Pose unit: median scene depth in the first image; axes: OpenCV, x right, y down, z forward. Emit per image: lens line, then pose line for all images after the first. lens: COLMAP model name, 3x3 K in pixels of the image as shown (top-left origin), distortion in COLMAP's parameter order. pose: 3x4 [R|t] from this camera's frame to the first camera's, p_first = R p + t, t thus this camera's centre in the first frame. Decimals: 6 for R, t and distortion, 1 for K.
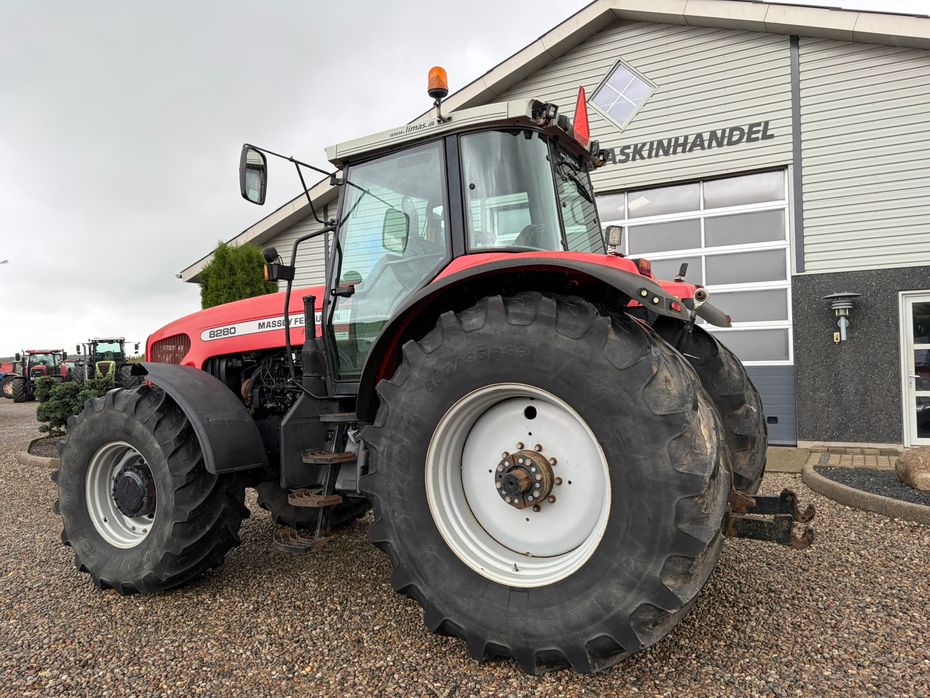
lens RADIAL K [[699.0, 0, 461.6], [0, 699.0, 353.1], [0, 0, 1]] dist [0.058316, -0.063689]
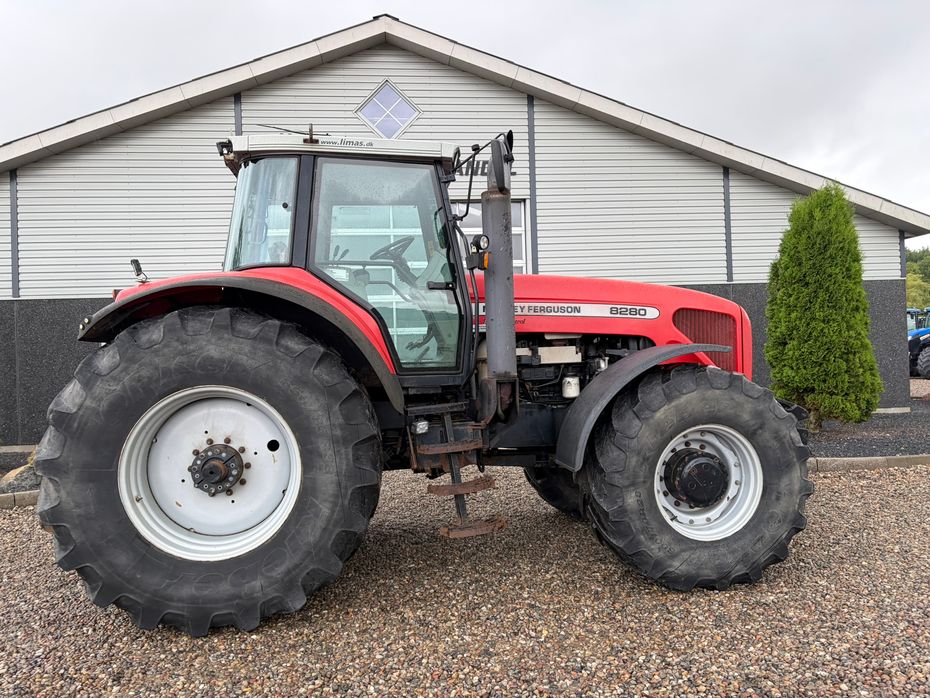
lens RADIAL K [[699.0, 0, 464.7], [0, 699.0, 350.0], [0, 0, 1]] dist [0.058316, -0.063689]
pose [[0.820323, 0.000494, 0.571901, -0.328281], [0.004950, 0.999956, -0.007964, 0.006893], [-0.571879, 0.009364, 0.820284, 0.060507]]
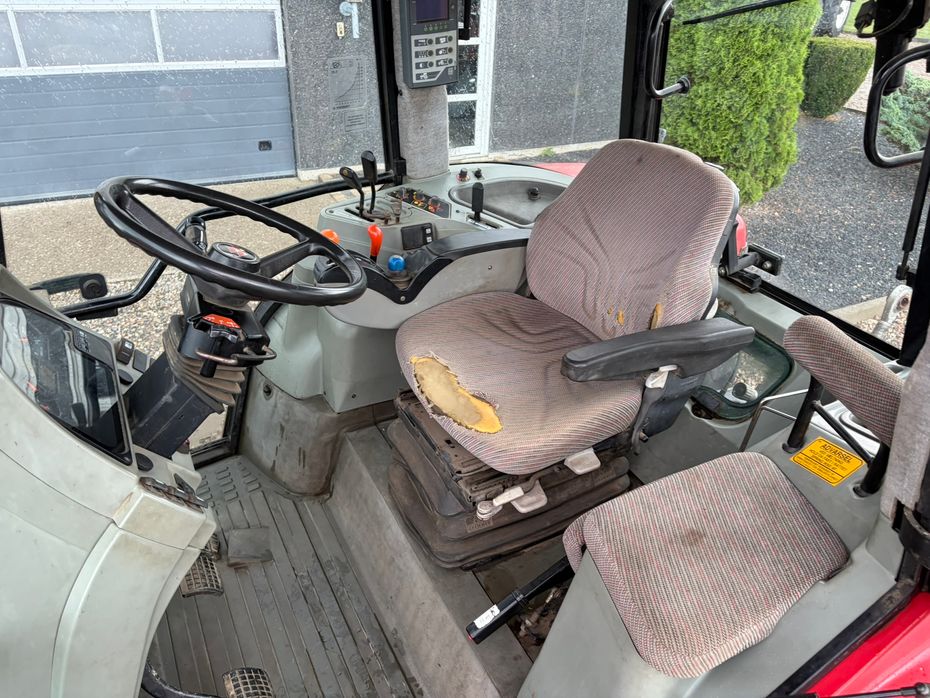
lens RADIAL K [[699.0, 0, 474.9], [0, 699.0, 358.6], [0, 0, 1]] dist [0.058316, -0.063689]
pose [[0.554397, -0.394928, 0.732582, -0.078701], [-0.067384, 0.856050, 0.512483, -0.114551], [-0.829520, -0.333483, 0.447979, 0.413499]]
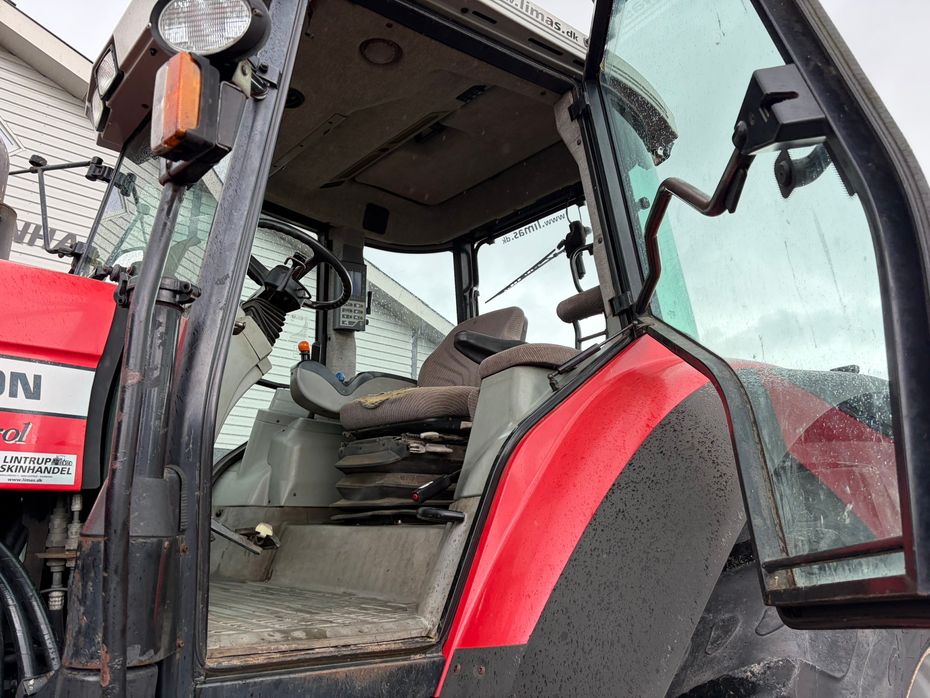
lens RADIAL K [[699.0, 0, 455.6], [0, 699.0, 354.6], [0, 0, 1]] dist [0.058316, -0.063689]
pose [[0.354608, 0.260321, 0.898046, -0.174029], [-0.036221, 0.963565, -0.265011, -0.000684], [-0.934313, 0.061447, 0.351116, 0.378982]]
